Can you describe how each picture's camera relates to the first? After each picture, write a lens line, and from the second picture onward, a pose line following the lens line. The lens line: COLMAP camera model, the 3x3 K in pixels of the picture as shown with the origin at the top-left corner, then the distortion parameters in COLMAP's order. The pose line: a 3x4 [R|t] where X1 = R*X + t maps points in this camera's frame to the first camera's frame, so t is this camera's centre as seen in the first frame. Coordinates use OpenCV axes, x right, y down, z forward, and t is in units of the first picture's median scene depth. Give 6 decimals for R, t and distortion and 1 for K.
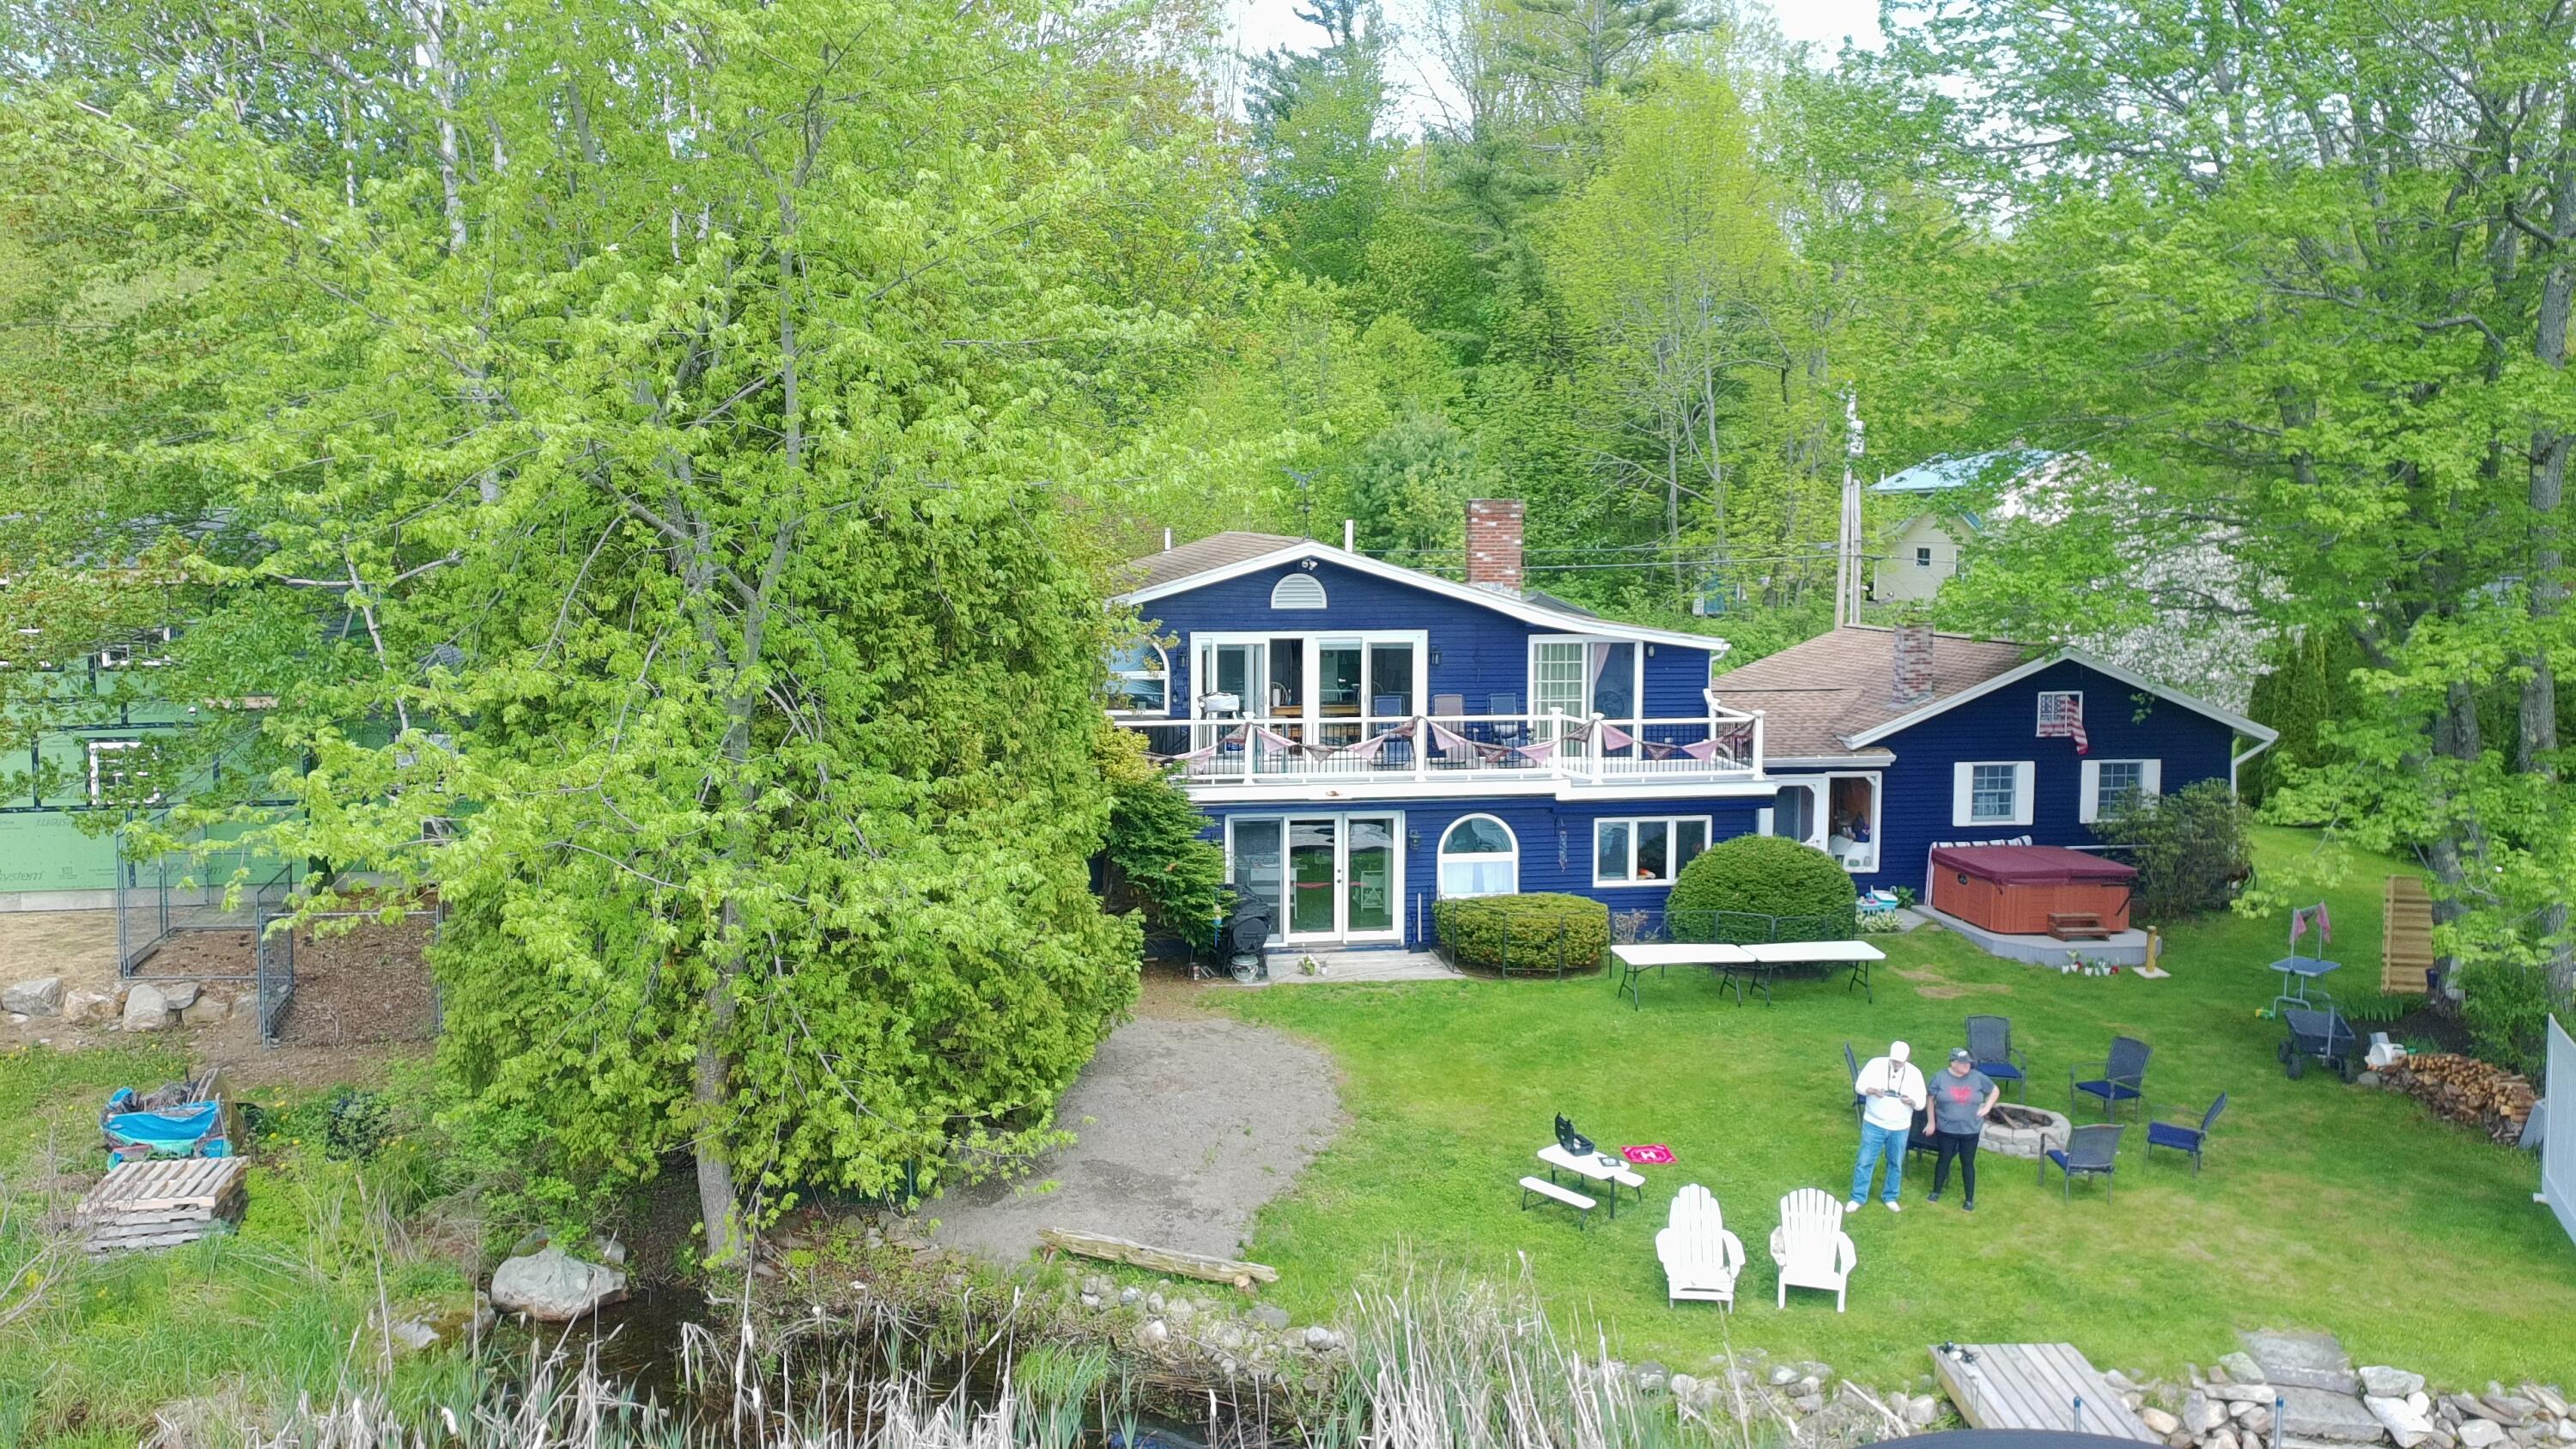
lens RADIAL K [[1981.2, 0, 1293.5], [0, 1981.2, 682.6], [0, 0, 1]] dist [0.052415, -0.036008]
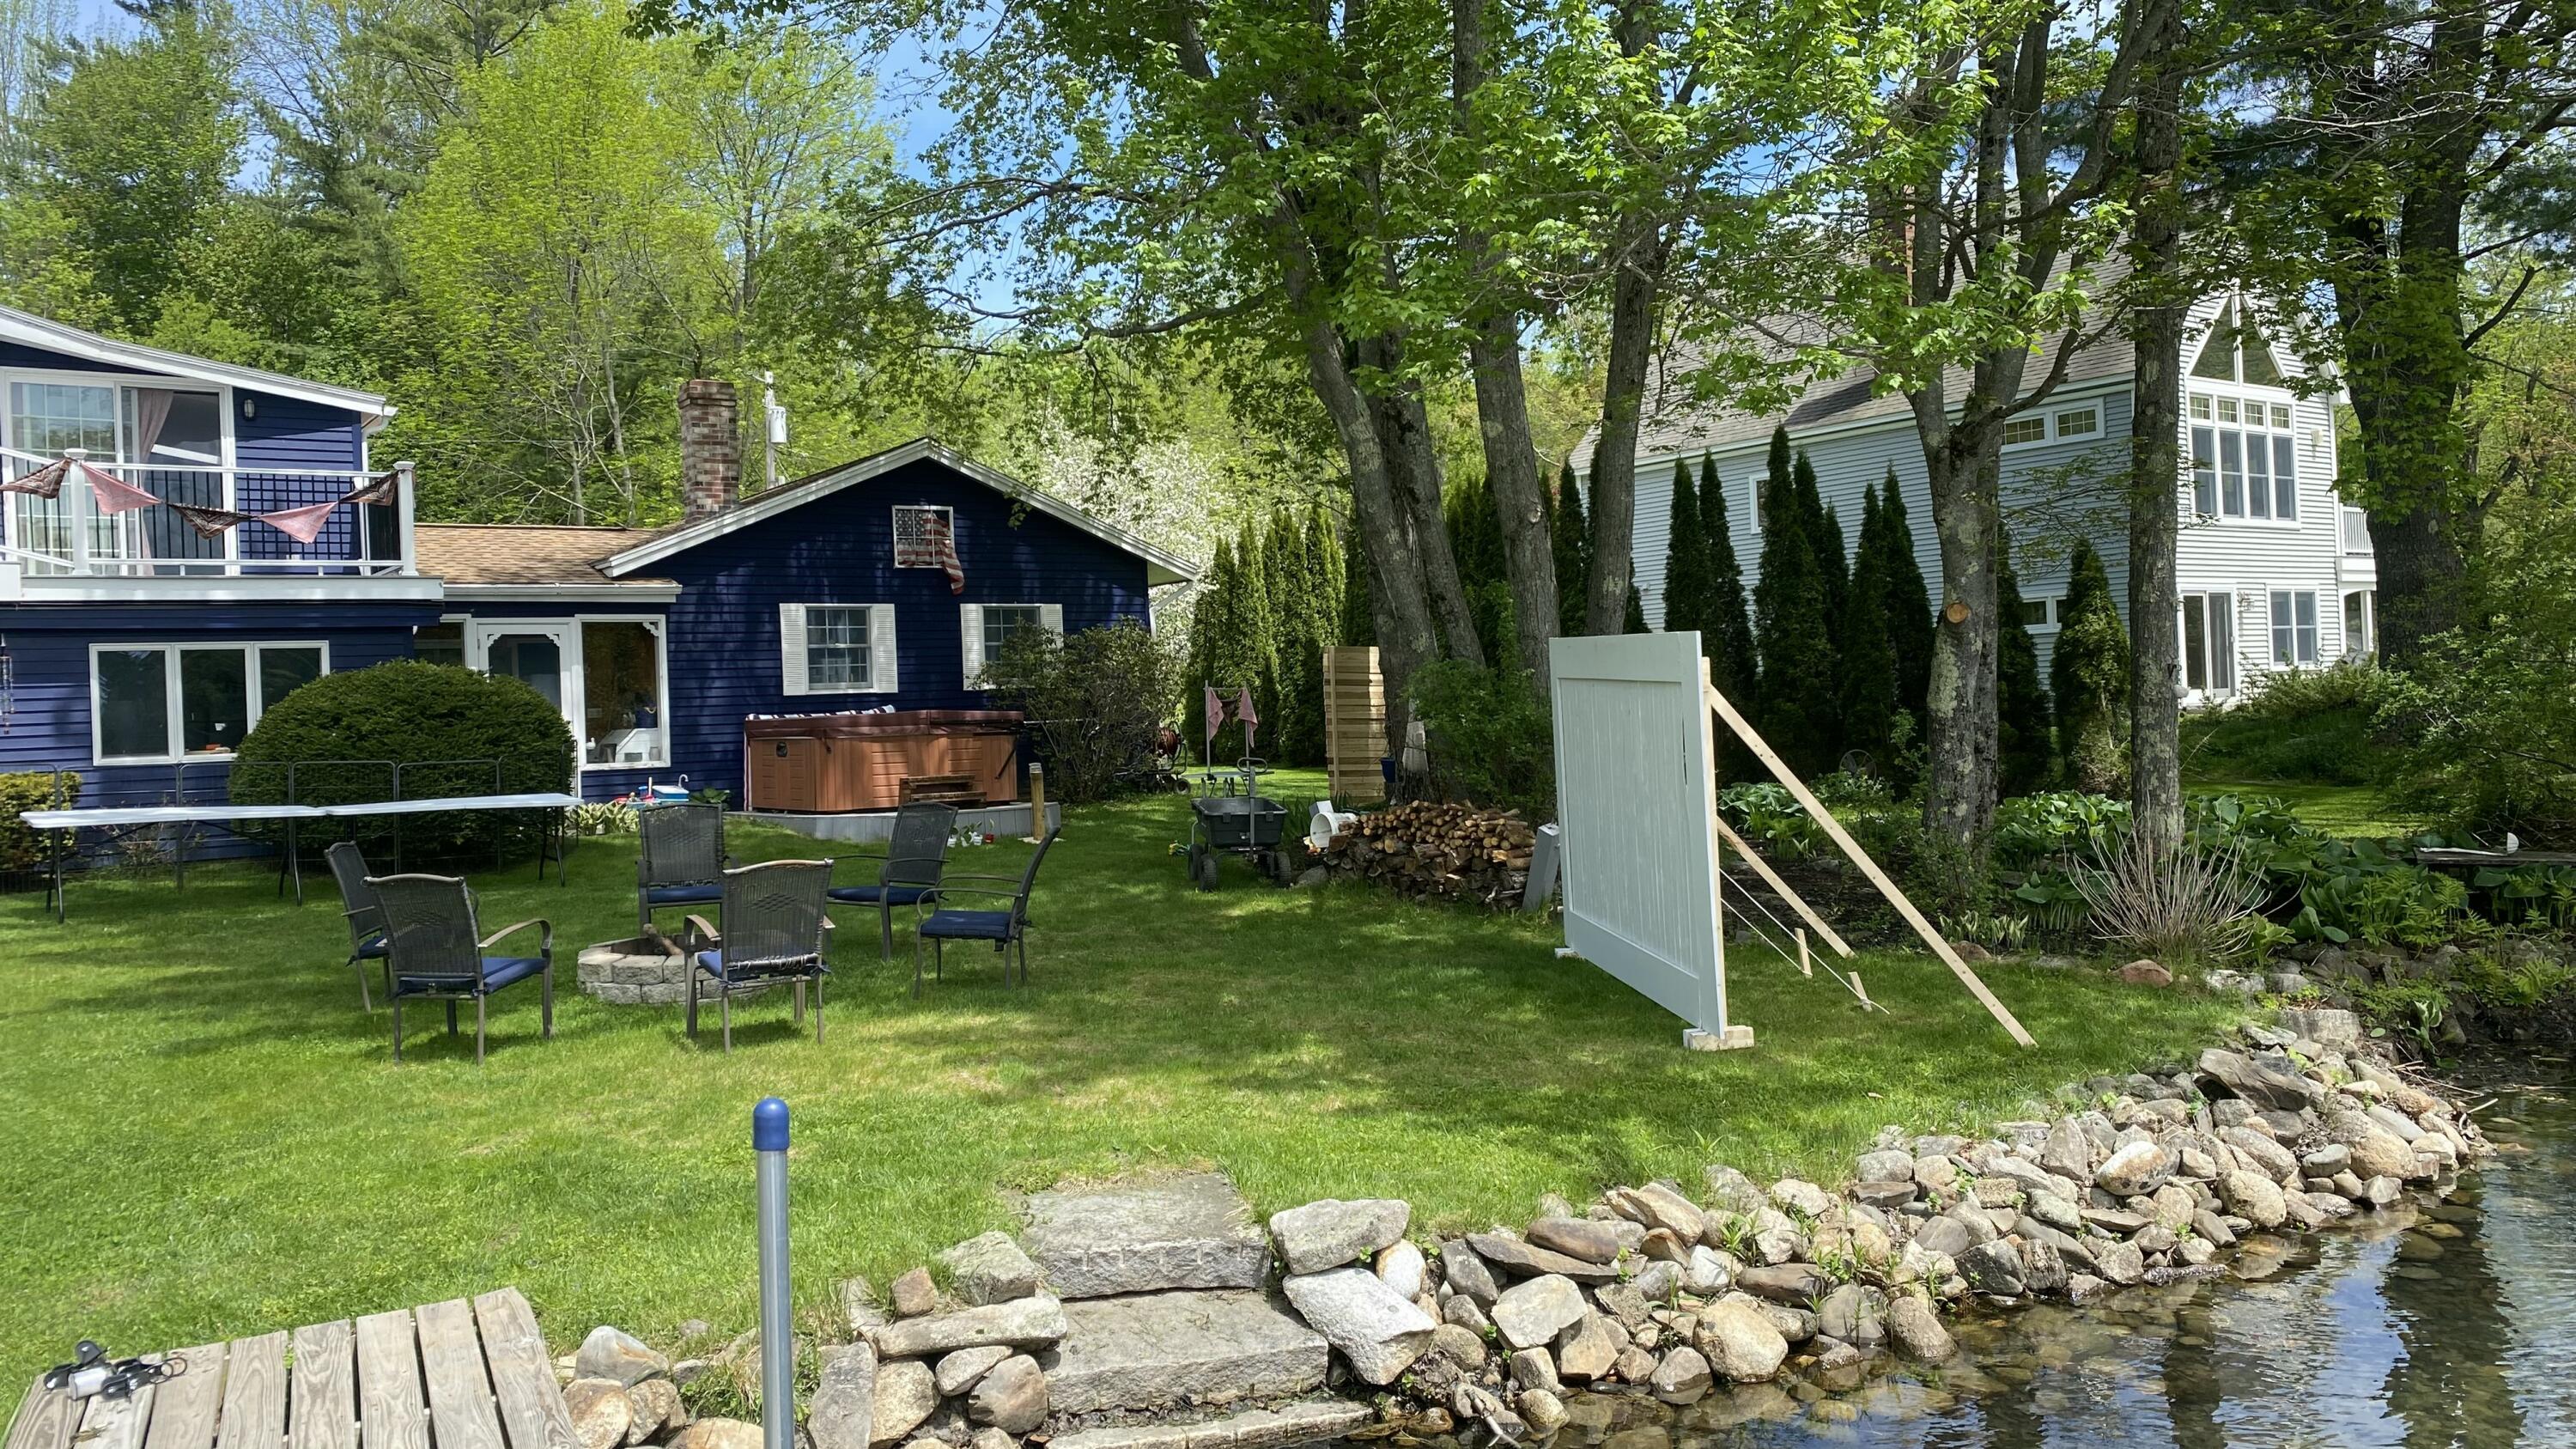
lens RADIAL K [[1939.7, 0, 1270.0], [0, 1939.7, 720.7], [0, 0, 1]] dist [0.040233, -0.062584]
pose [[0.896474, -0.041212, 0.441175, 0.206476], [0.078310, 0.994728, -0.066205, 0.152453], [-0.436121, 0.093899, 0.894976, 0.366282]]
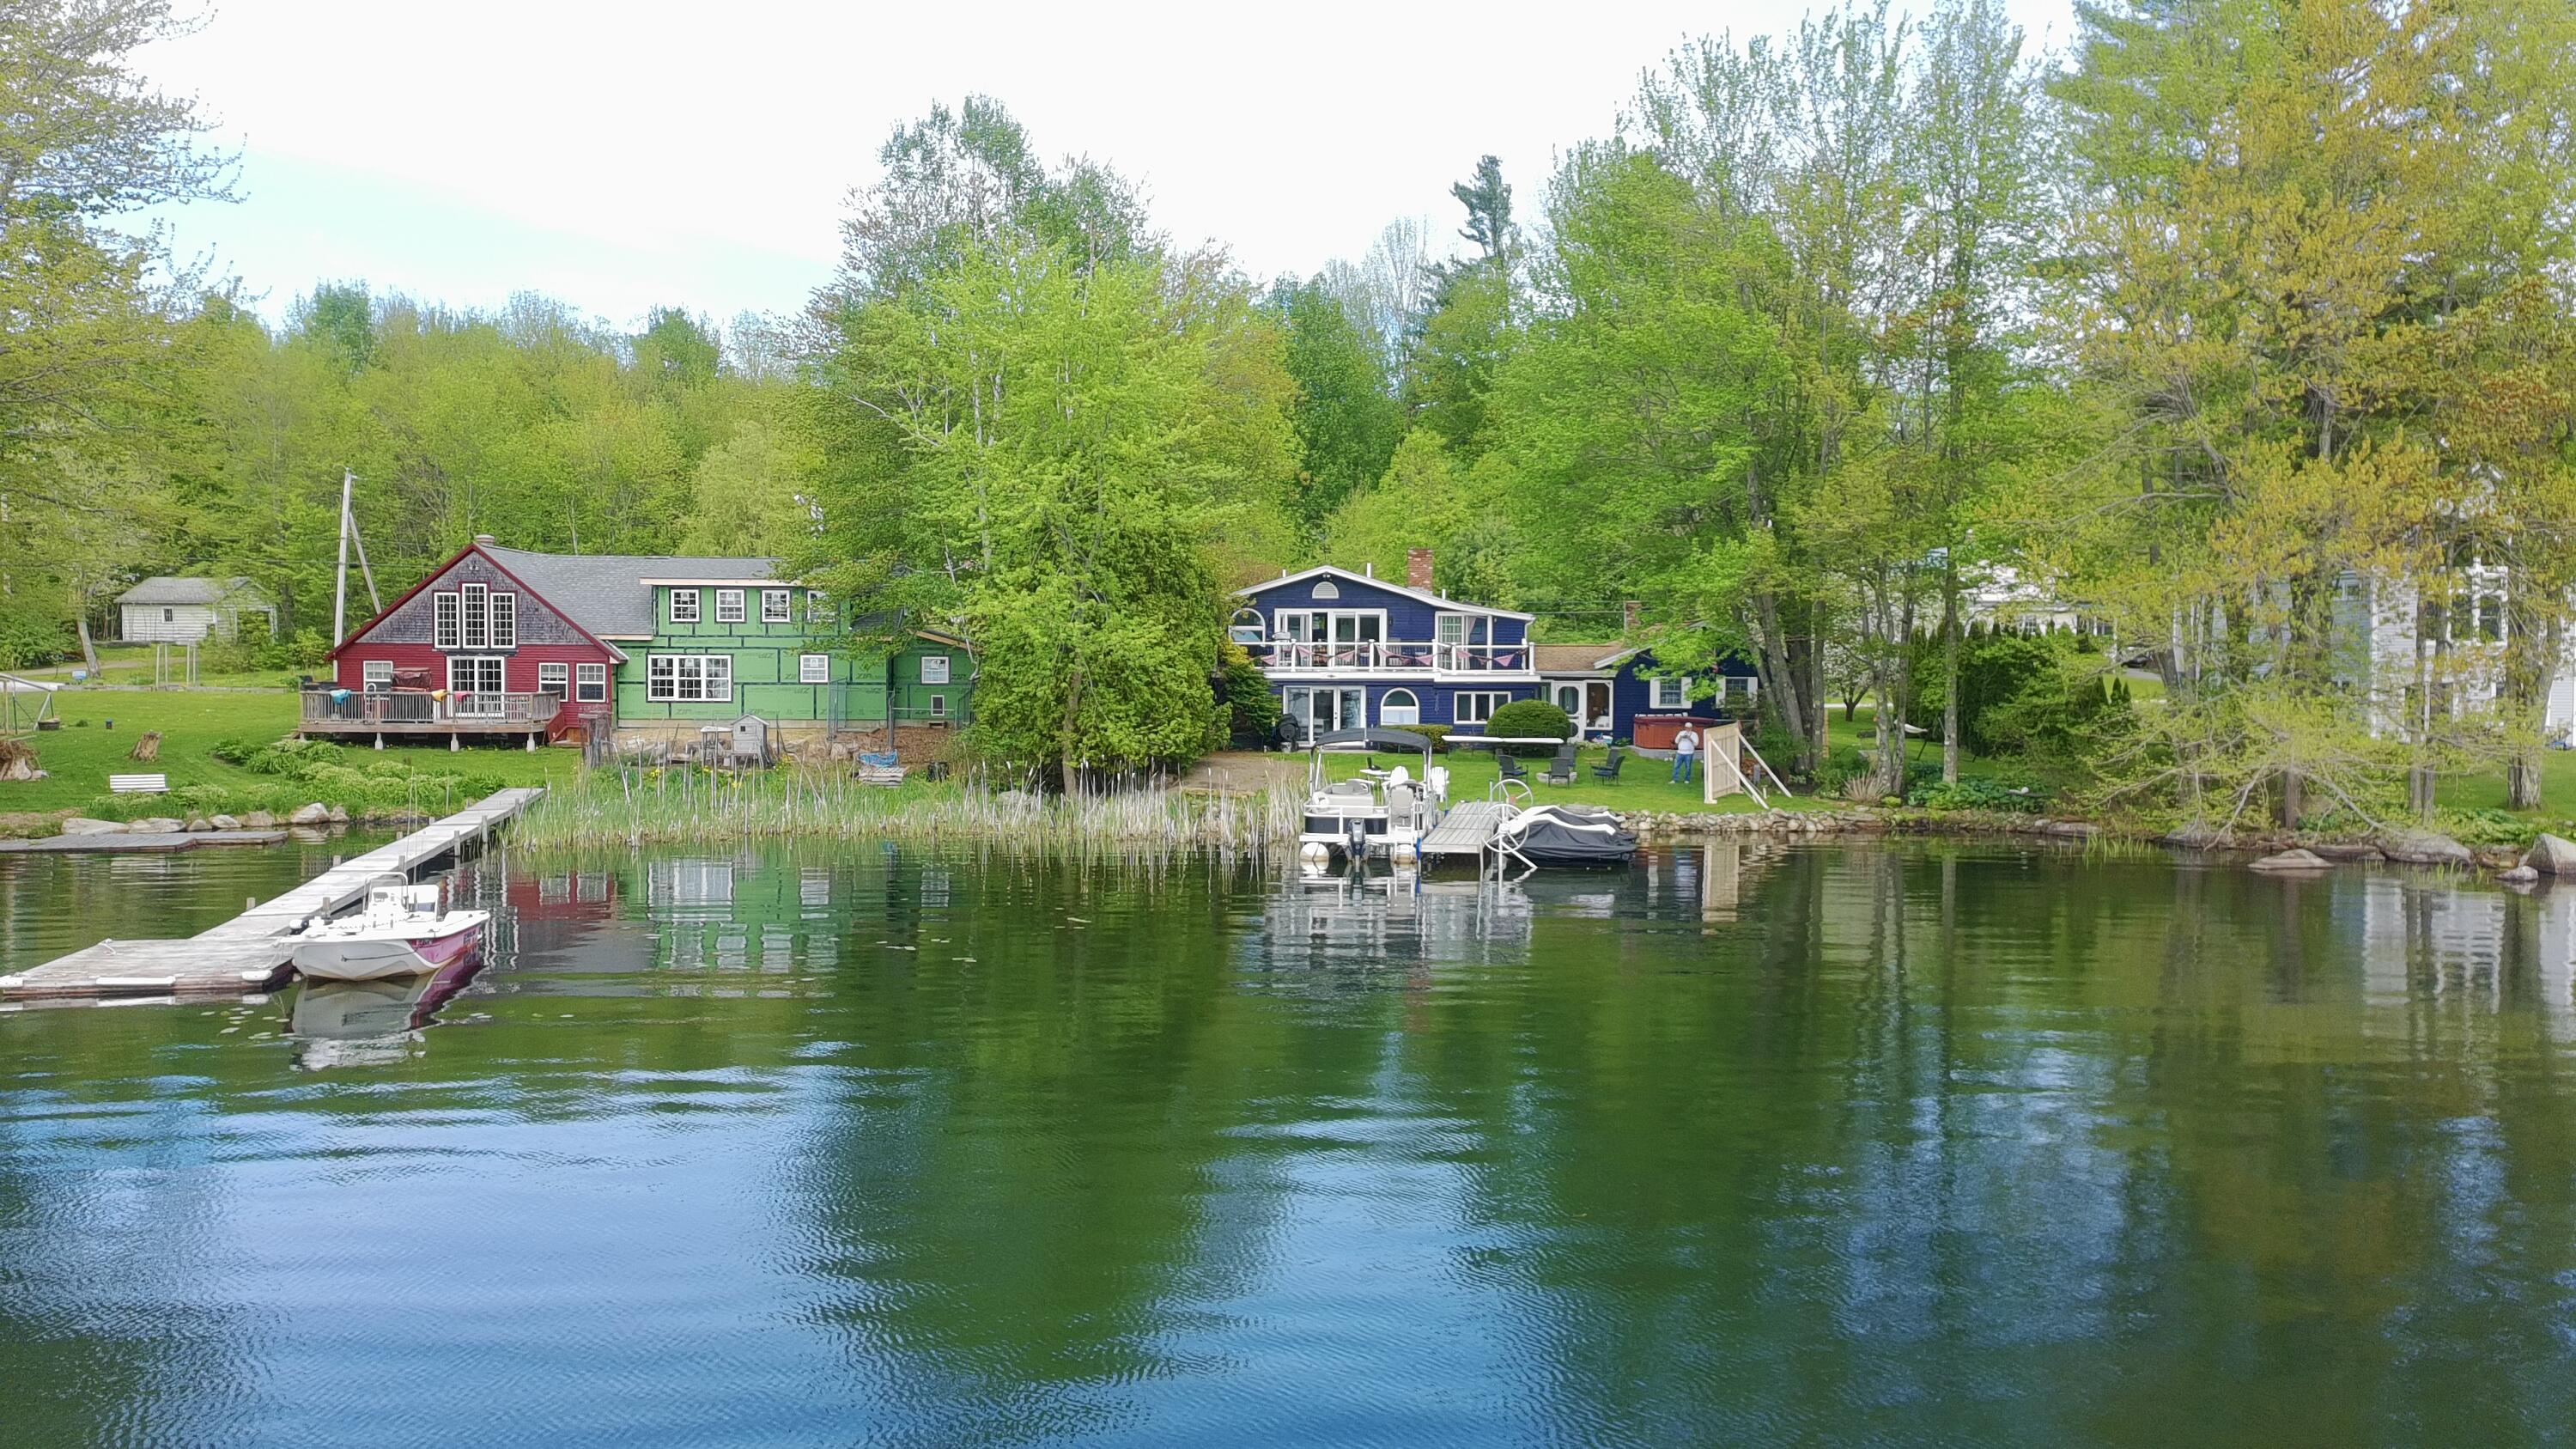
lens RADIAL K [[1981.2, 0, 1293.5], [0, 1981.2, 682.6], [0, 0, 1]] dist [0.052415, -0.036008]
pose [[0.989691, 0.004997, -0.143134, 0.287885], [-0.013837, 0.998052, -0.060833, 0.193006], [0.142552, 0.062186, 0.987832, -1.170687]]
